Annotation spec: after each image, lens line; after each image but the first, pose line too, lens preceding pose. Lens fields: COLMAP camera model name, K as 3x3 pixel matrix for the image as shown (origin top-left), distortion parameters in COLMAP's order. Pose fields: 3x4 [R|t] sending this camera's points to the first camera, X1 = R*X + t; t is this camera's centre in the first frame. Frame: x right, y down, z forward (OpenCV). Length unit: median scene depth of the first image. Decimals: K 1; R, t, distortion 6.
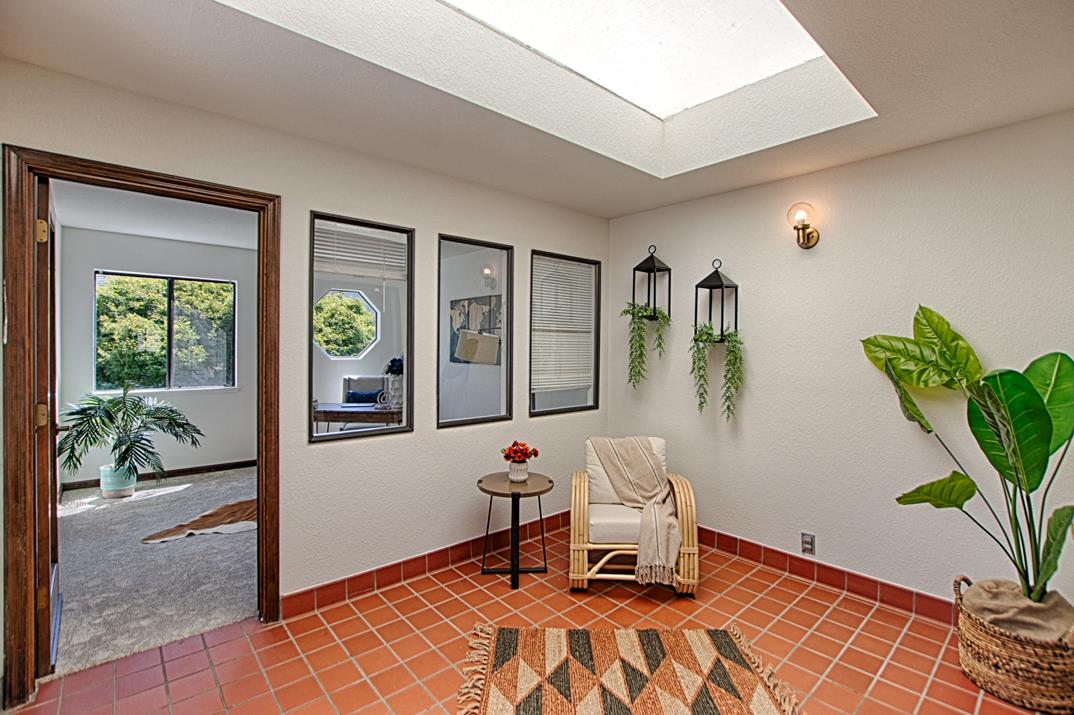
lens RADIAL K [[486.4, 0, 540.9], [0, 486.4, 349.4], [0, 0, 1]] dist [-0.024247, 0.004386]
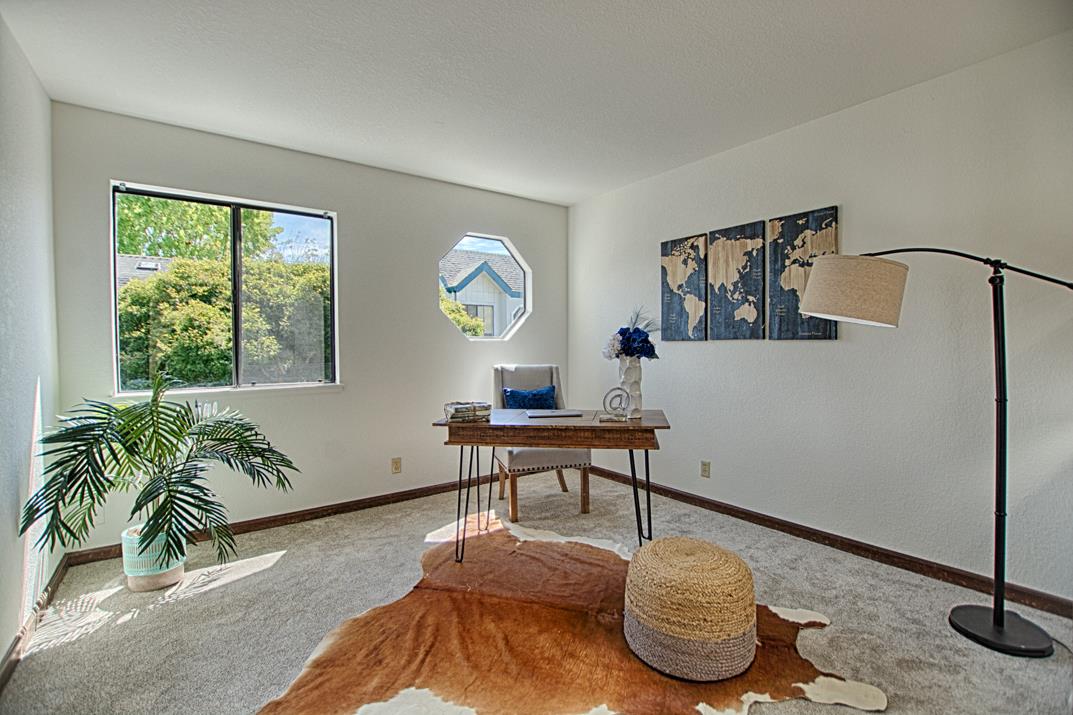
lens RADIAL K [[485.9, 0, 544.2], [0, 485.9, 353.5], [0, 0, 1]] dist [-0.024247, 0.004386]
pose [[0.995724, -0.014383, -0.091252, -0.287578], [0.015850, 0.999756, 0.015375, 0.031008], [0.091008, -0.016756, 0.995709, 0.371893]]
